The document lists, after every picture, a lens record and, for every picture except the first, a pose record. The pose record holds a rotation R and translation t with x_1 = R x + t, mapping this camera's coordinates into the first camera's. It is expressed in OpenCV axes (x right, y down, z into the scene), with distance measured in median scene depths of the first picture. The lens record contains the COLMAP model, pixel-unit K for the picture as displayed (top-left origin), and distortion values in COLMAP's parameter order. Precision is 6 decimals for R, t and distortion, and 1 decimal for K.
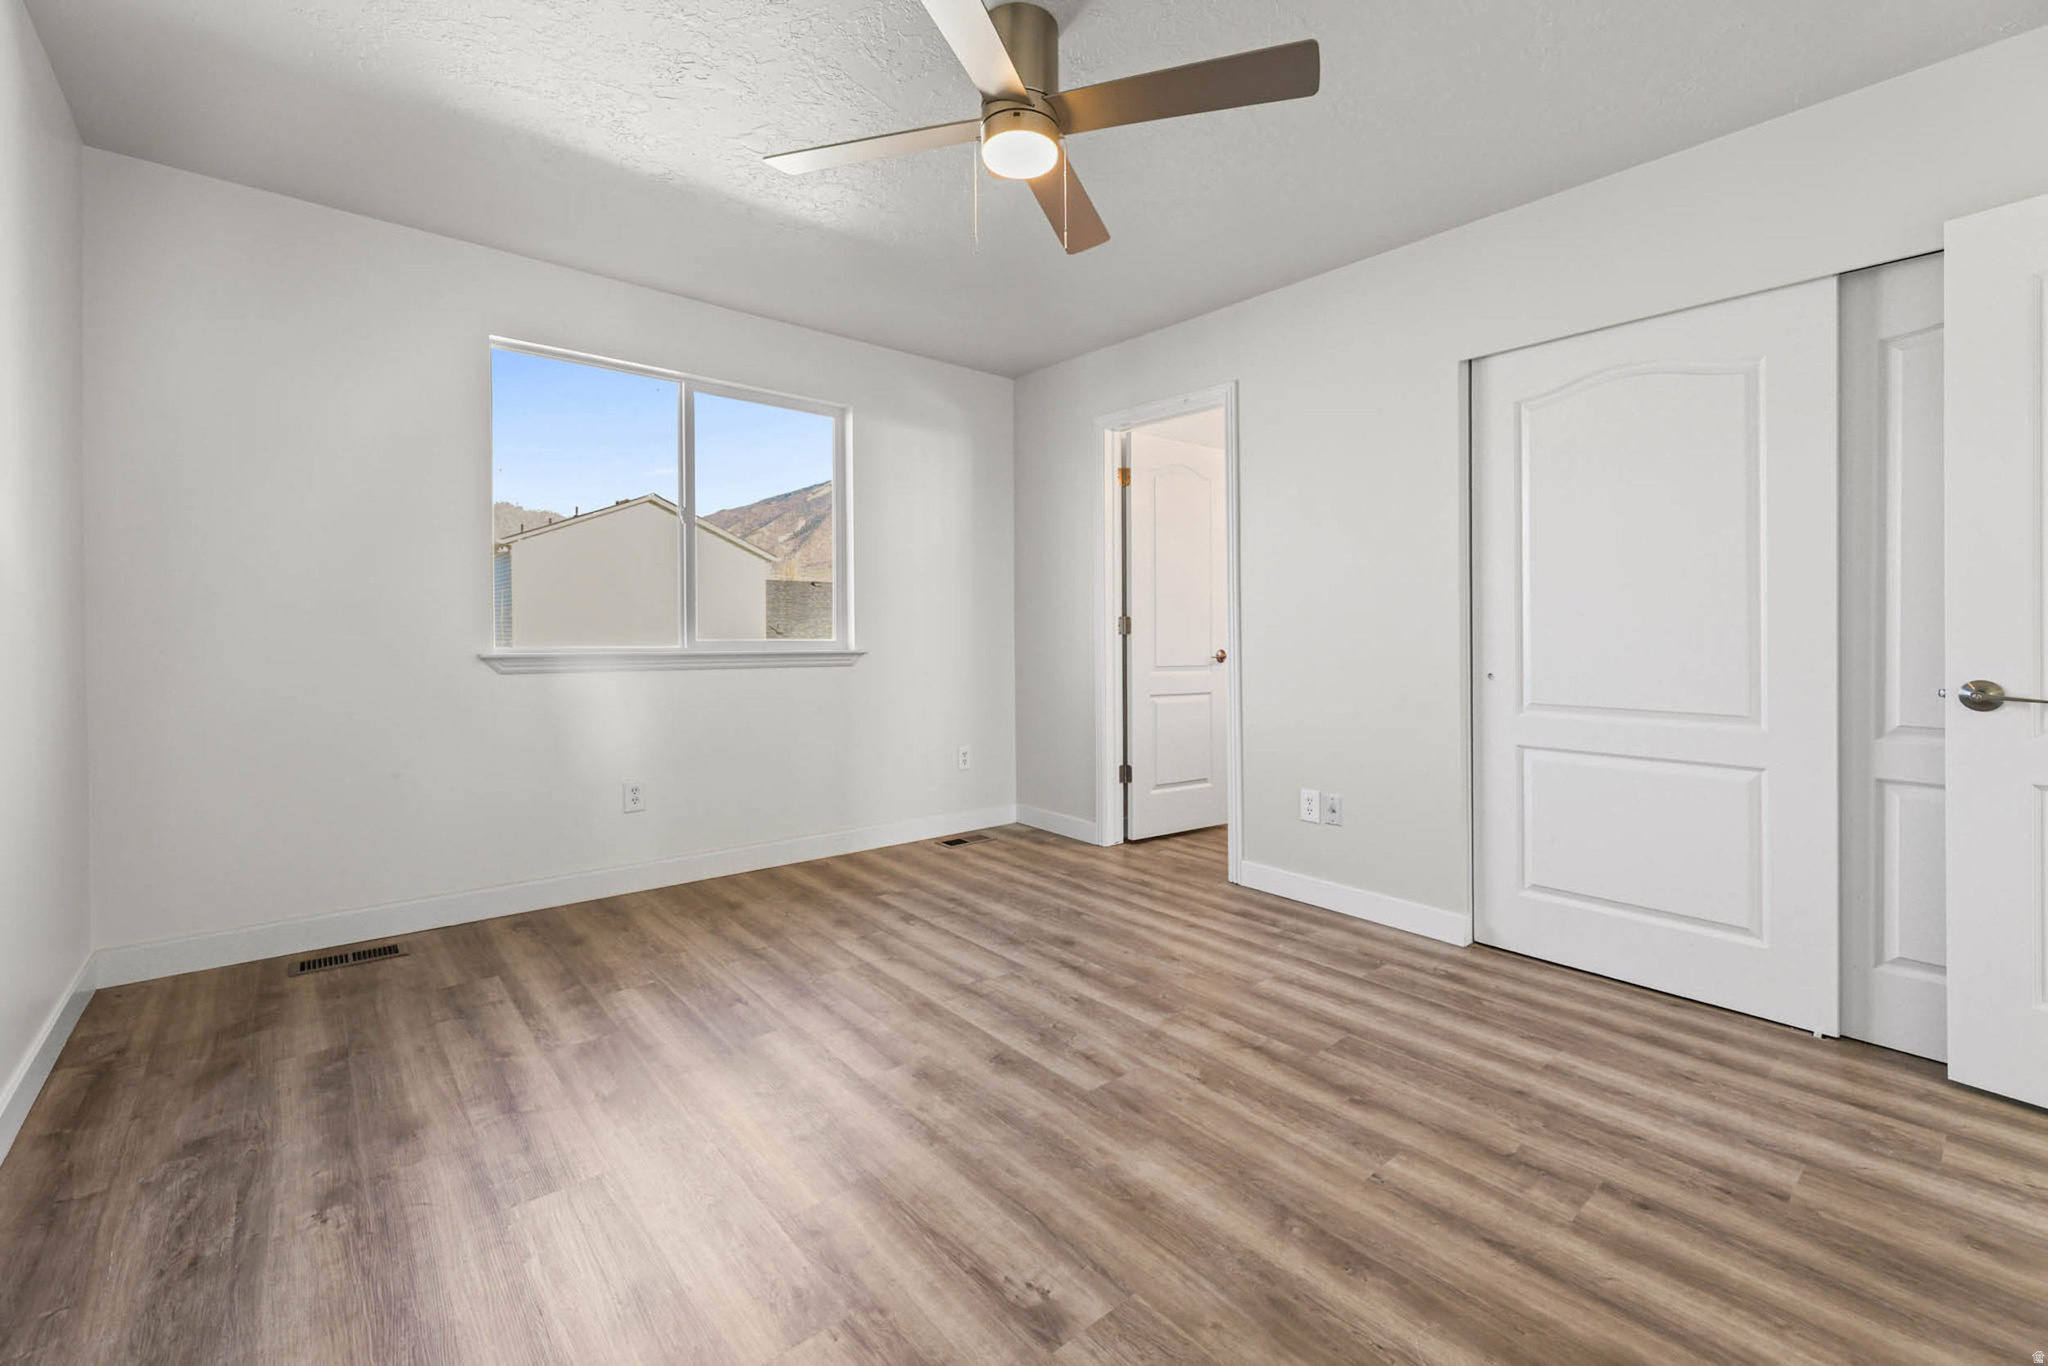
lens RADIAL K [[865.8, 0, 1056.2], [0, 865.8, 626.9], [0, 0, 1]] dist [0.000473, -0.002395]
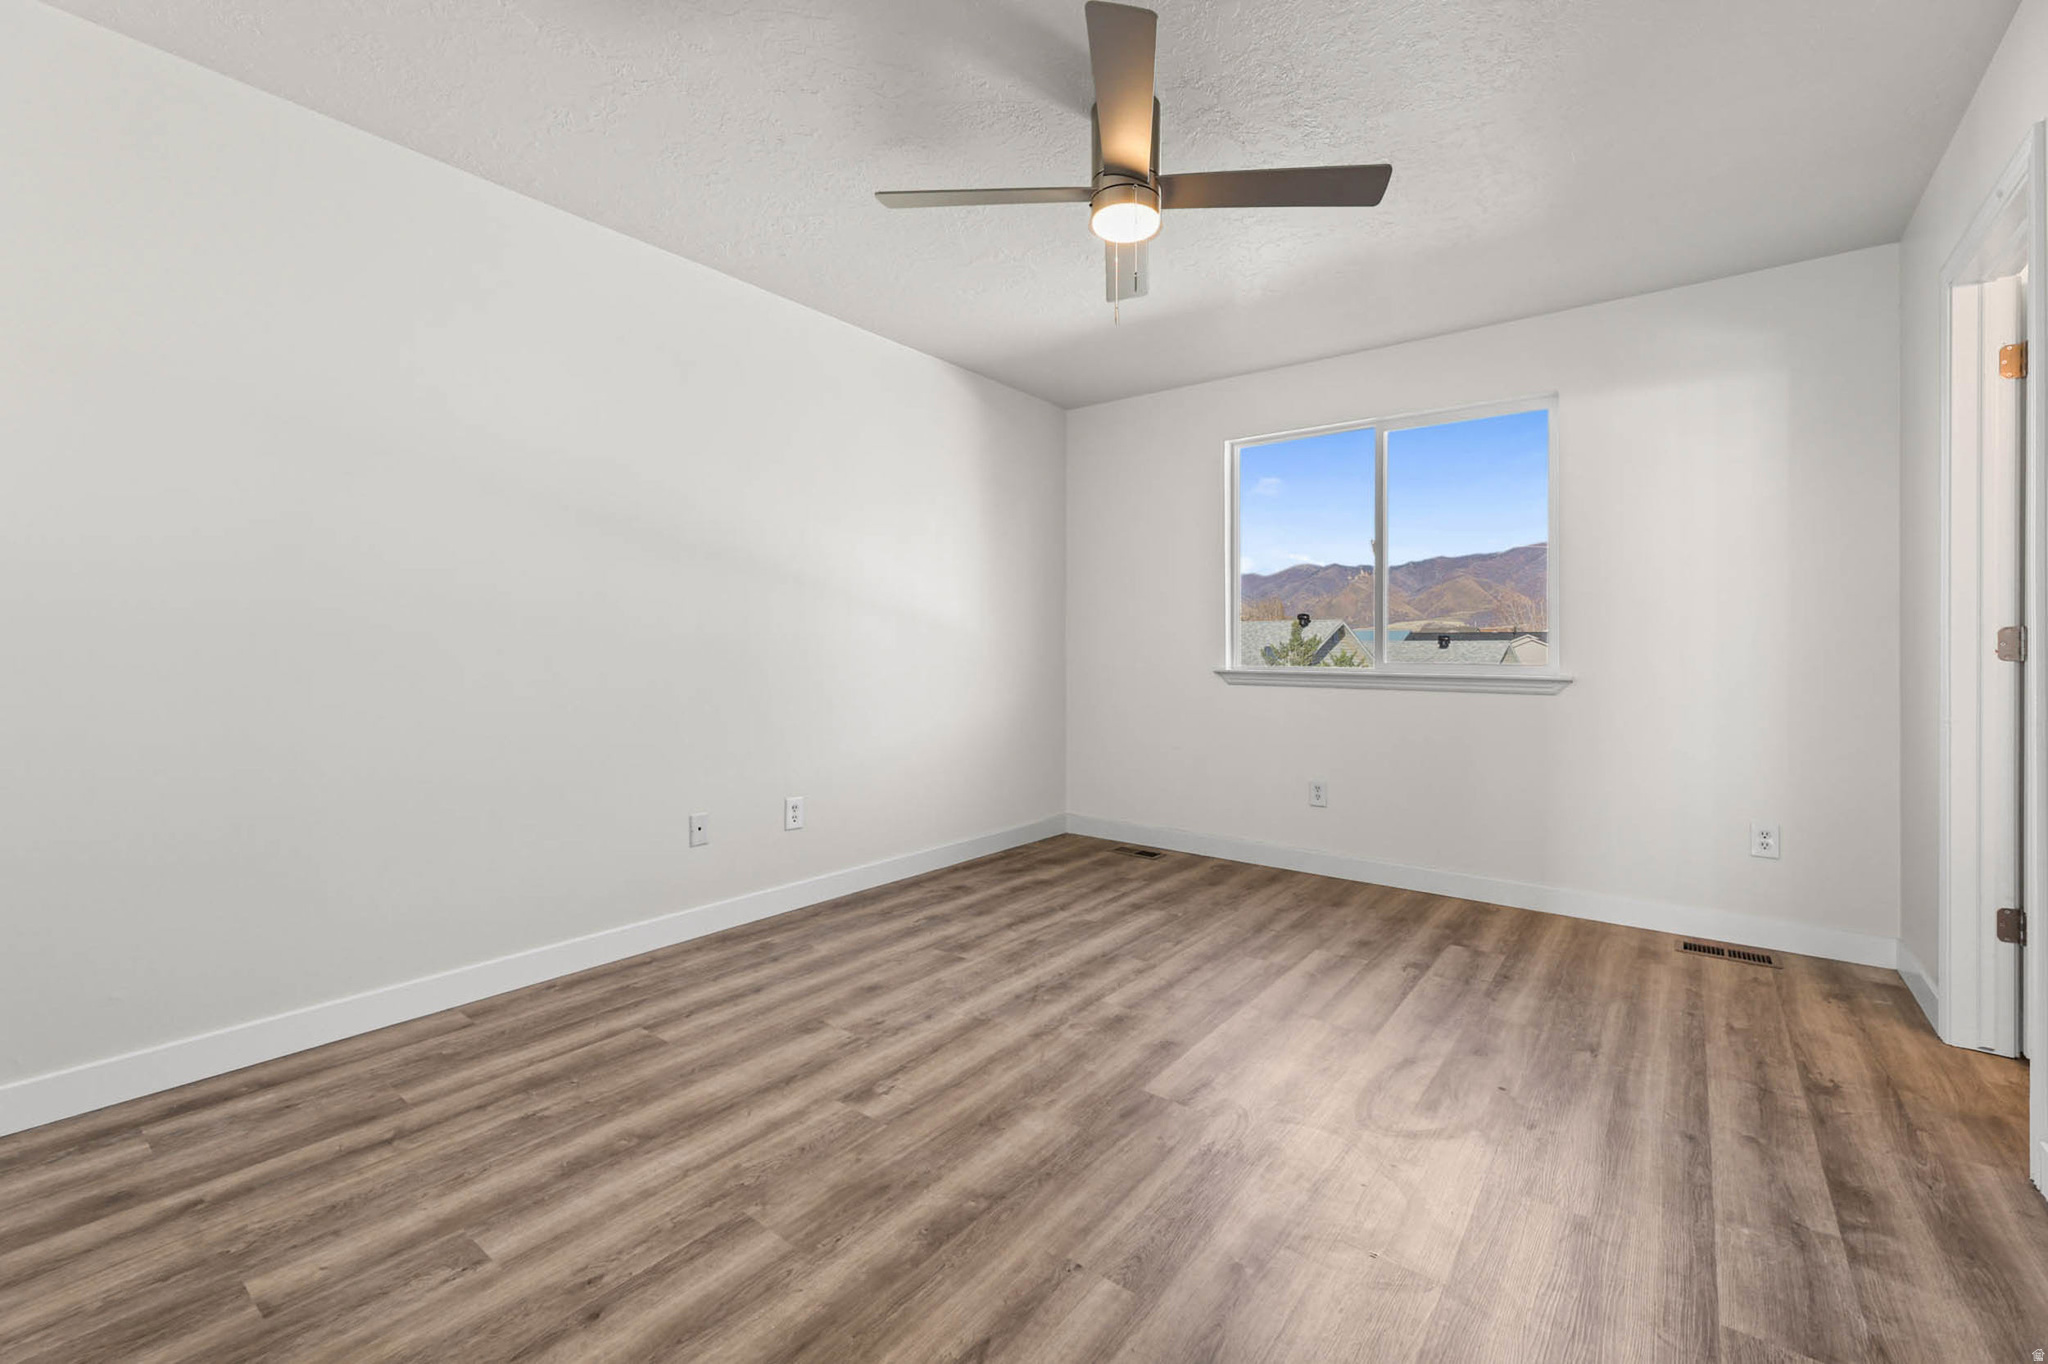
lens RADIAL K [[865.8, 0, 1026.1], [0, 865.8, 667.5], [0, 0, 1]] dist [0.000473, -0.002395]
pose [[0.188150, 0.016776, -0.981997, 0.748194], [-0.002433, 0.999859, 0.016615, 0.005935], [0.982137, -0.000737, 0.188164, 0.482610]]
